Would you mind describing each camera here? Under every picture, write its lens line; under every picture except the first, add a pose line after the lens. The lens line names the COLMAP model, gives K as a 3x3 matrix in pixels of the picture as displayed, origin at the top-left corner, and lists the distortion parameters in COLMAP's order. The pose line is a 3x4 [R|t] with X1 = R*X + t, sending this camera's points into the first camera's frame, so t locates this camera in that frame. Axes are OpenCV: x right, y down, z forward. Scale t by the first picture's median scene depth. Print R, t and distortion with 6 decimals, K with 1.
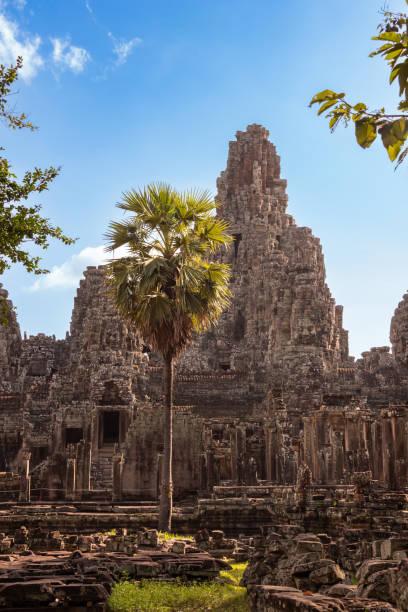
lens RADIAL K [[1062.0, 0, 187.9], [0, 1062.0, 333.4], [0, 0, 1]] dist [0.416492, 0.135218]
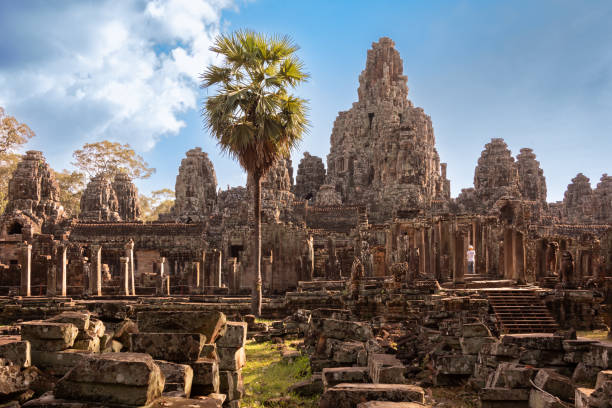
lens RADIAL K [[641.1, 0, 344.9], [0, 641.1, 258.6], [0, 0, 1]] dist [0.044885, 0.025628]
pose [[0.998449, -0.014598, -0.053718, 0.074146], [0.019357, 0.995828, 0.089175, 0.032249], [0.052192, -0.090076, 0.994566, 0.167909]]
